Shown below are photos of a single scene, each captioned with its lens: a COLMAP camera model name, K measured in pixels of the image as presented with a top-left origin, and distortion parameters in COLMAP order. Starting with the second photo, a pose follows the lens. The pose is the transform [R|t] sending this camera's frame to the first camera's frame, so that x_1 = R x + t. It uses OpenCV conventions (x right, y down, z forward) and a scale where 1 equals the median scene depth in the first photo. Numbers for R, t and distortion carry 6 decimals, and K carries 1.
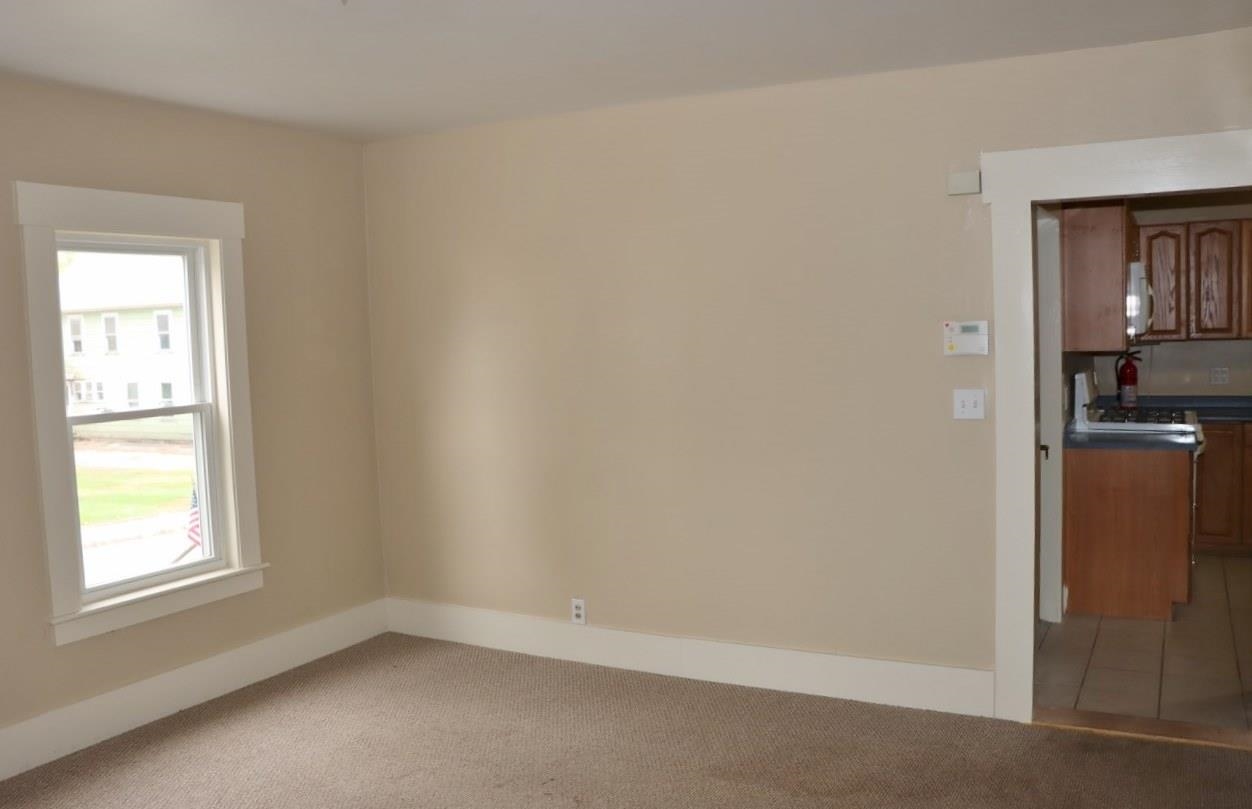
lens RADIAL K [[1046.8, 0, 626.0], [0, 1046.8, 404.5], [0, 0, 1]] dist [-0.006597, -0.007242]
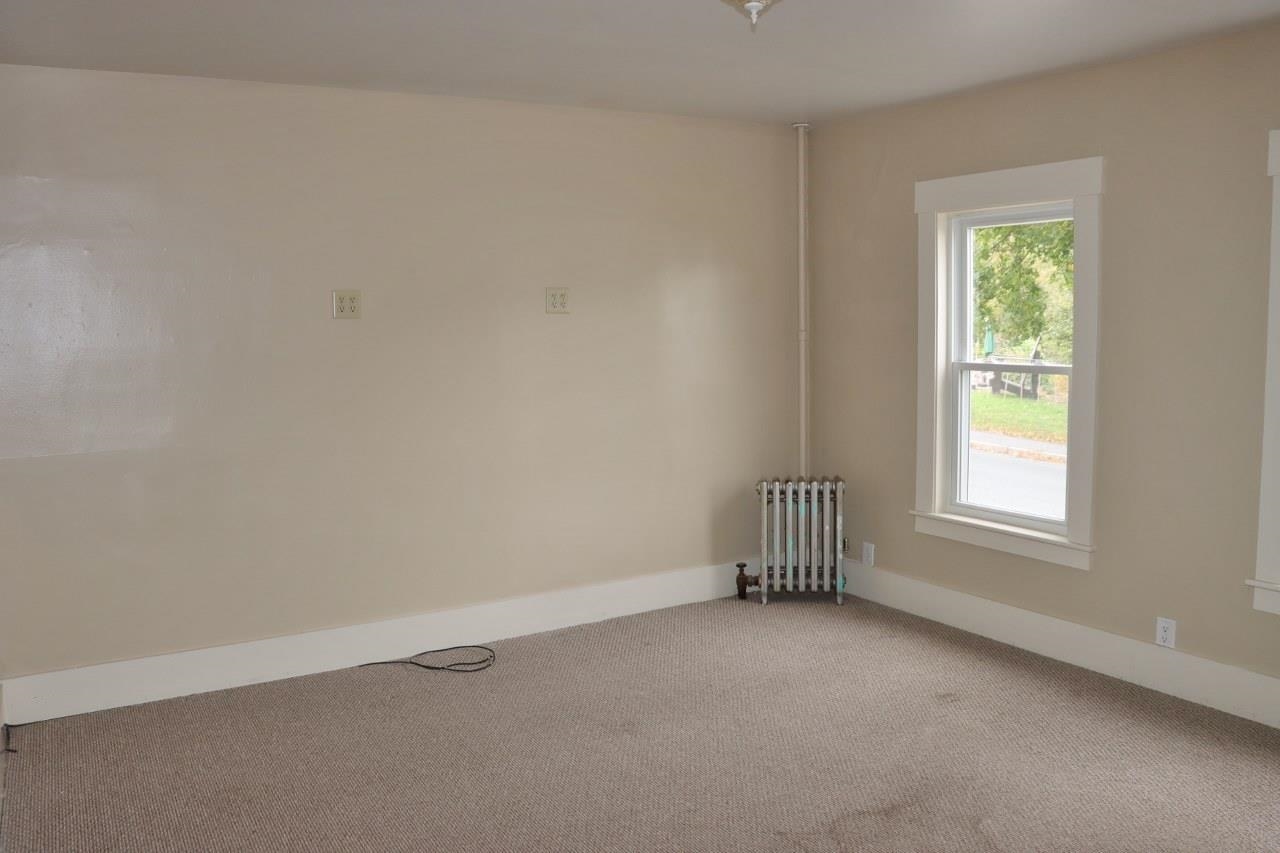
lens RADIAL K [[1036.3, 0, 640.0], [0, 1036.3, 426.5], [0, 0, 1]] dist [-0.093798, 0.003888]
pose [[-0.502436, 0.134434, -0.854099, 0.576995], [-0.029019, 0.984660, 0.172055, -0.090950], [0.864127, 0.111232, -0.490827, 1.036557]]
